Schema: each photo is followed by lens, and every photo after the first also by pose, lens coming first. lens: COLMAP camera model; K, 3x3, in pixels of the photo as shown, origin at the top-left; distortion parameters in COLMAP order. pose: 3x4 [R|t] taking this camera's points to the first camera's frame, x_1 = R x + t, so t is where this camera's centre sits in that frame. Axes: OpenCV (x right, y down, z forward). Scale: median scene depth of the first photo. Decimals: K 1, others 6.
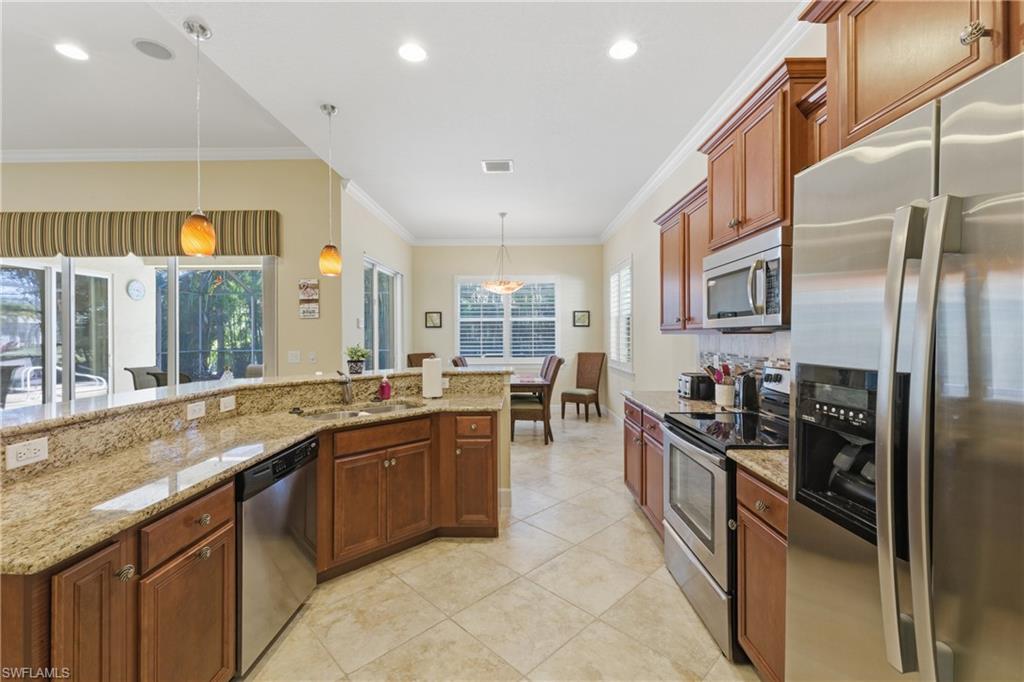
lens RADIAL K [[436.4, 0, 509.5], [0, 436.4, 344.1], [0, 0, 1]] dist [0.008354, -0.001856]
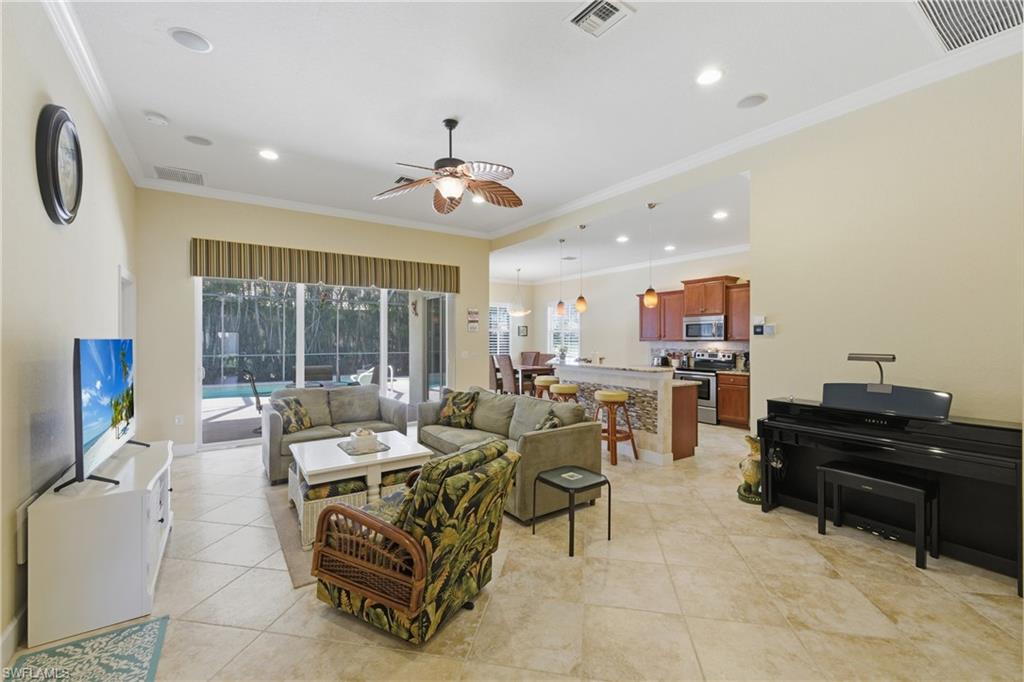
lens RADIAL K [[436.4, 0, 507.7], [0, 436.4, 338.1], [0, 0, 1]] dist [0.008354, -0.001856]
pose [[0.815926, 0.003874, 0.578144, -0.884174], [0.009540, 0.999751, -0.020162, 0.000232], [-0.578078, 0.021966, 0.815686, -0.301839]]
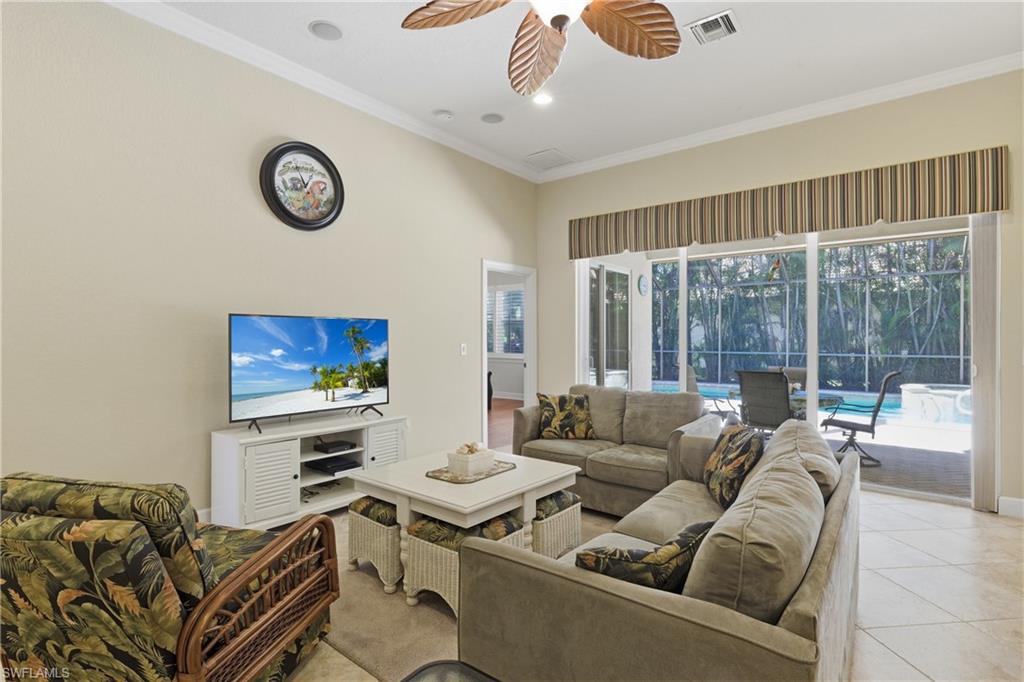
lens RADIAL K [[496.1, 0, 511.8], [0, 496.1, 341.2], [0, 0, 1]] dist [0.000778, 0.000822]
pose [[0.789669, 0.009477, -0.613460, -0.428129], [-0.018117, 0.999805, -0.007876, 0.016575], [0.613265, 0.017334, 0.789687, -0.060013]]
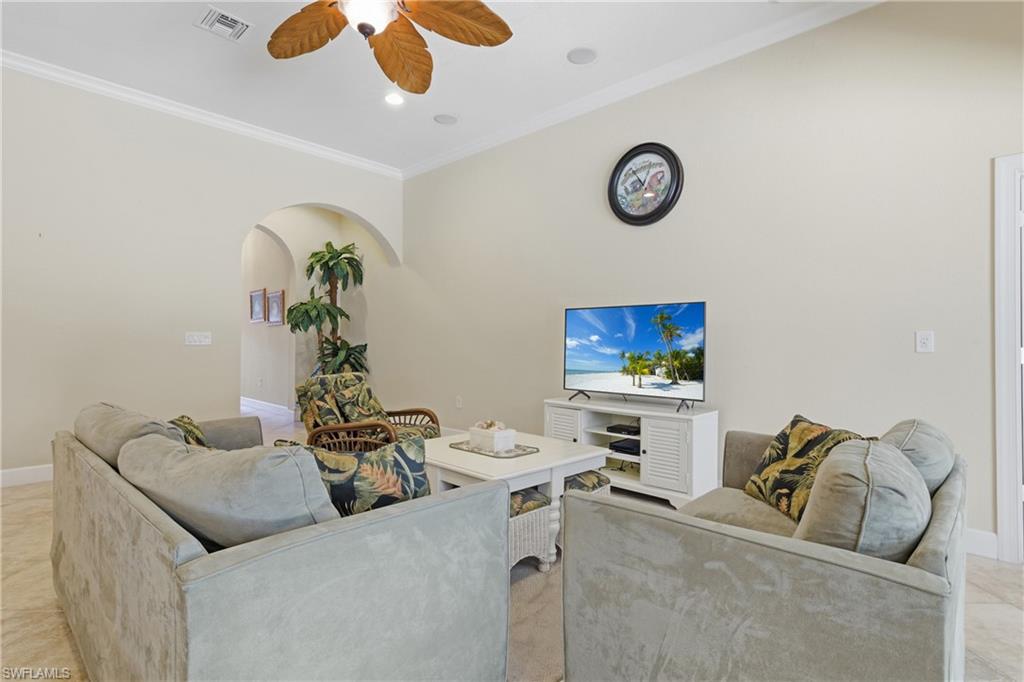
lens RADIAL K [[496.1, 0, 513.9], [0, 496.1, 339.4], [0, 0, 1]] dist [0.000778, 0.000822]
pose [[-0.673565, -0.009417, -0.739068, -0.412657], [-0.023095, 0.999699, 0.008310, 0.026983], [0.738767, 0.022666, -0.673579, 0.514517]]
